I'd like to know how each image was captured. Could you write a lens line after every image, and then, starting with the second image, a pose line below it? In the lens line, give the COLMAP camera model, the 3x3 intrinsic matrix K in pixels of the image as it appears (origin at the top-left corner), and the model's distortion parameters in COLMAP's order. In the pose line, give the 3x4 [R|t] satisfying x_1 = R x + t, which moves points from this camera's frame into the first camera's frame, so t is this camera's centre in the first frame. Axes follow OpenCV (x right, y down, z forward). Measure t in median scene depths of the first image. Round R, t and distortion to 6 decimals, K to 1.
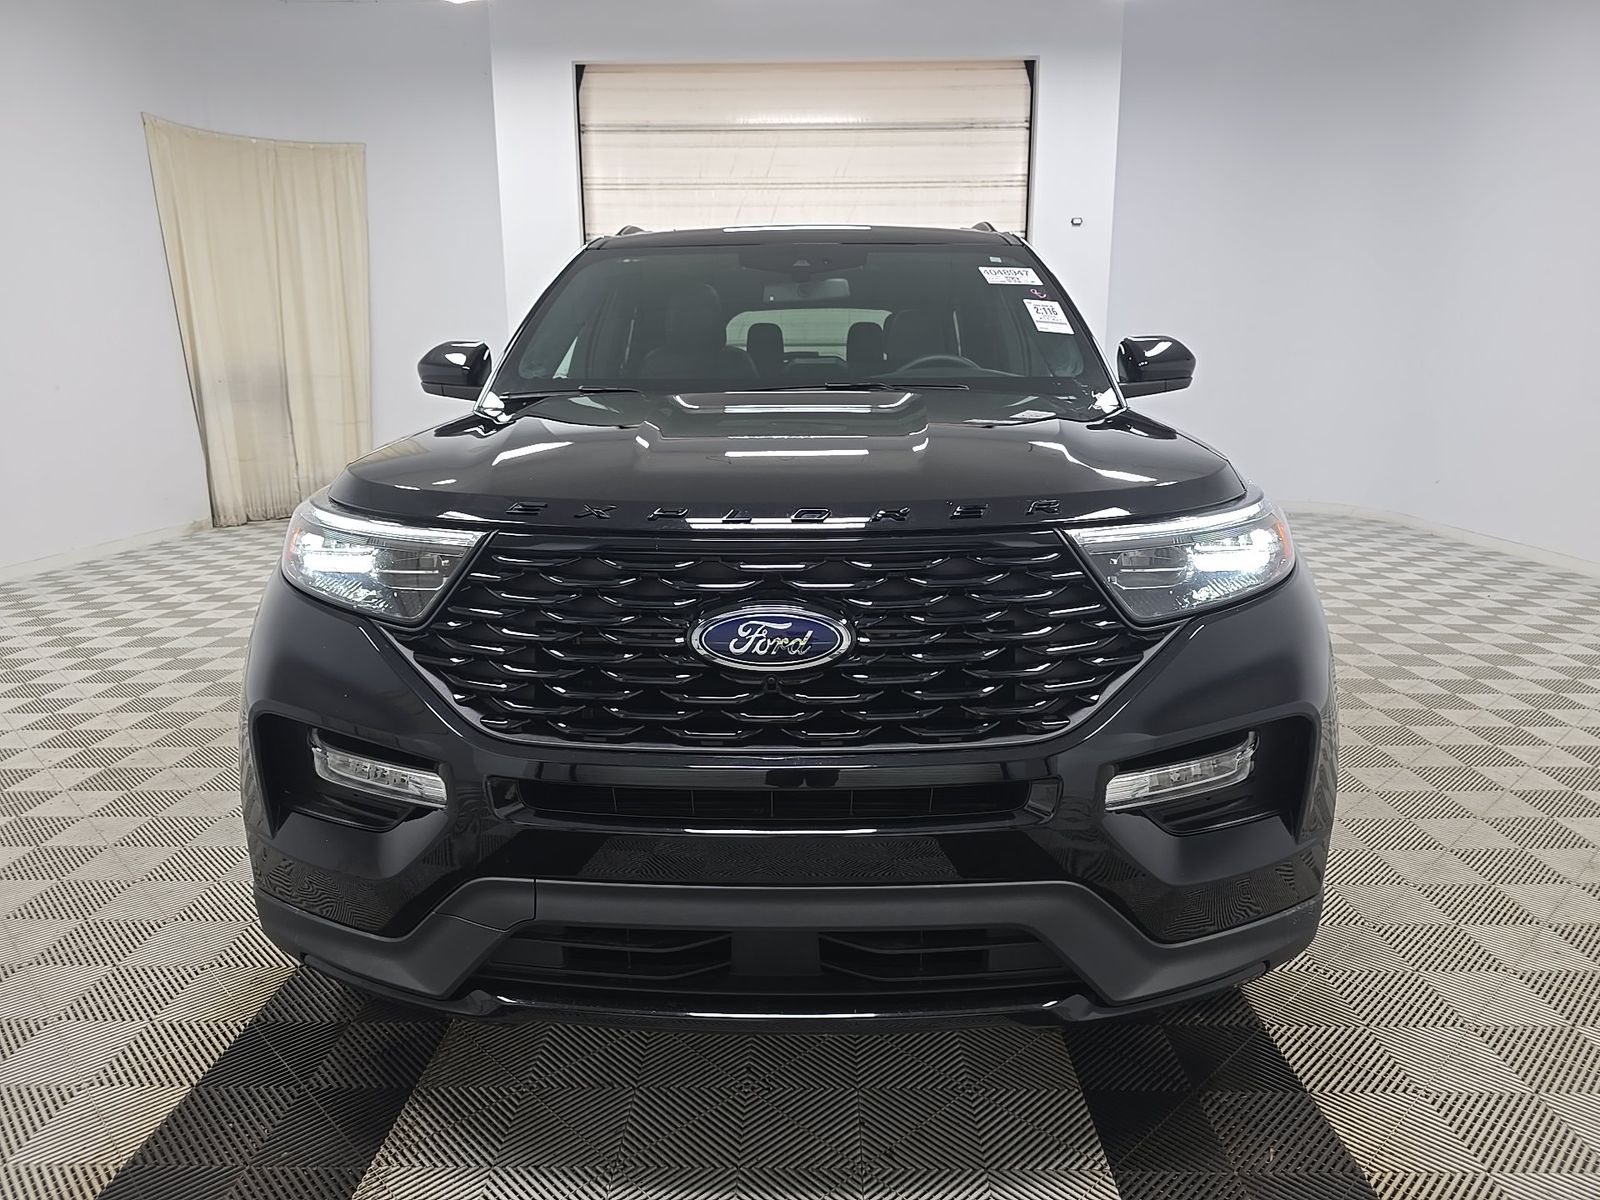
lens RADIAL K [[1083.1, 0, 803.7], [0, 1083.1, 602.3], [0, 0, 1]] dist [0.038096, -0.032931]
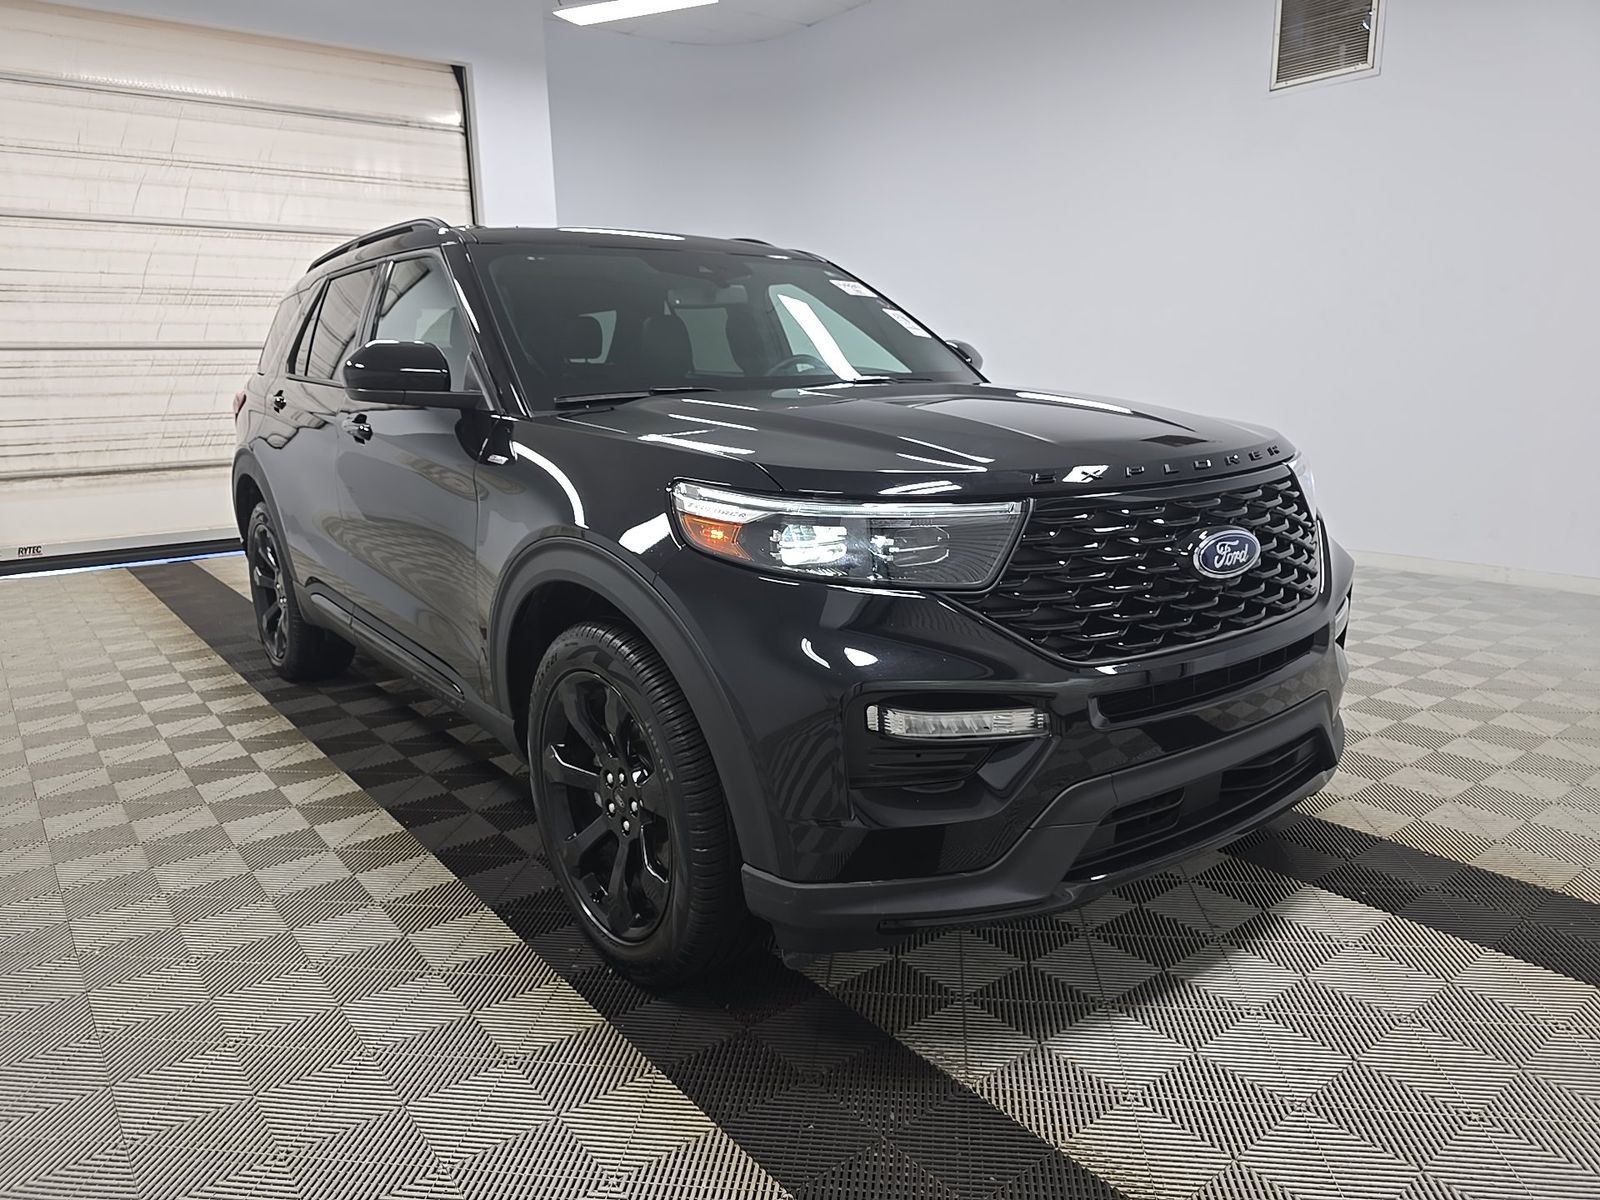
lens RADIAL K [[1083.1, 0, 803.7], [0, 1083.1, 602.3], [0, 0, 1]] dist [0.038096, -0.032931]
pose [[0.779387, -0.142141, 0.610206, -0.225399], [0.145836, 0.988332, 0.043953, -0.007779], [-0.609334, 0.054734, 0.791022, 0.039837]]
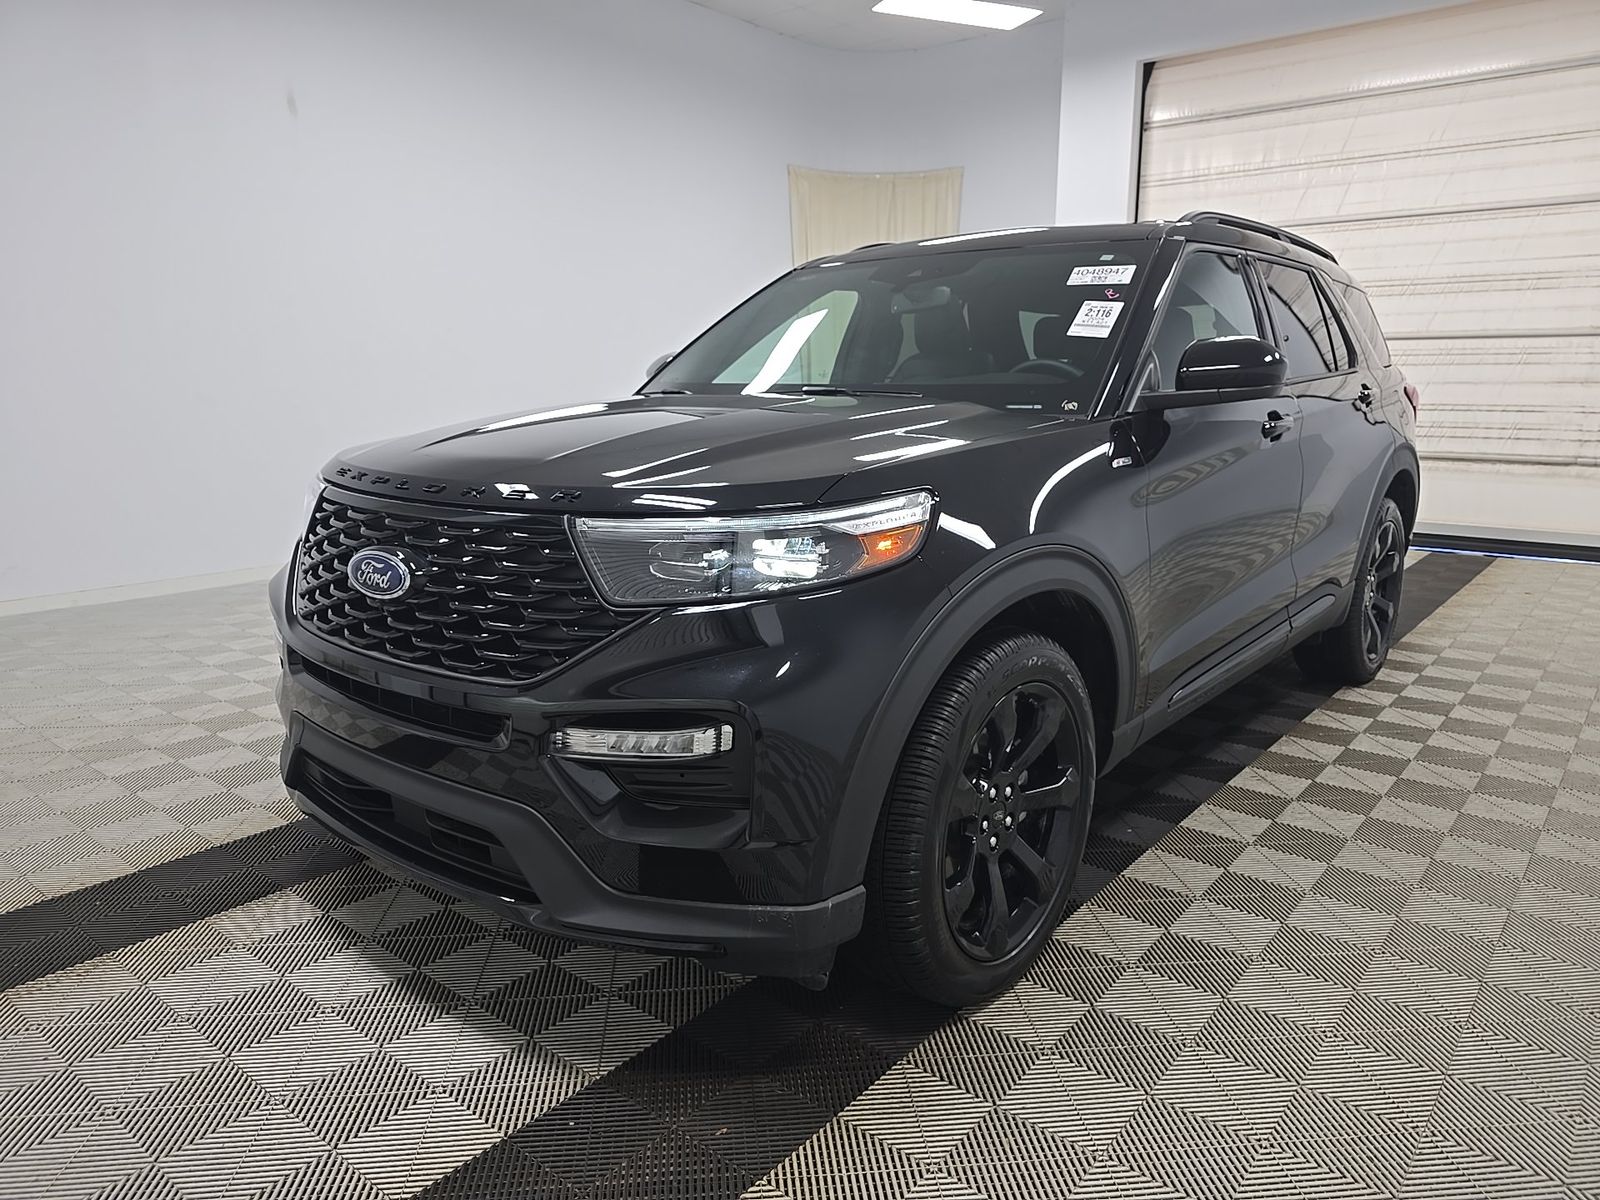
lens RADIAL K [[1083.1, 0, 803.7], [0, 1083.1, 602.3], [0, 0, 1]] dist [0.038096, -0.032931]
pose [[0.783542, 0.131485, -0.607267, 0.216494], [-0.129887, 0.990421, 0.046855, -0.011510], [0.607611, 0.042163, 0.793115, 0.040779]]
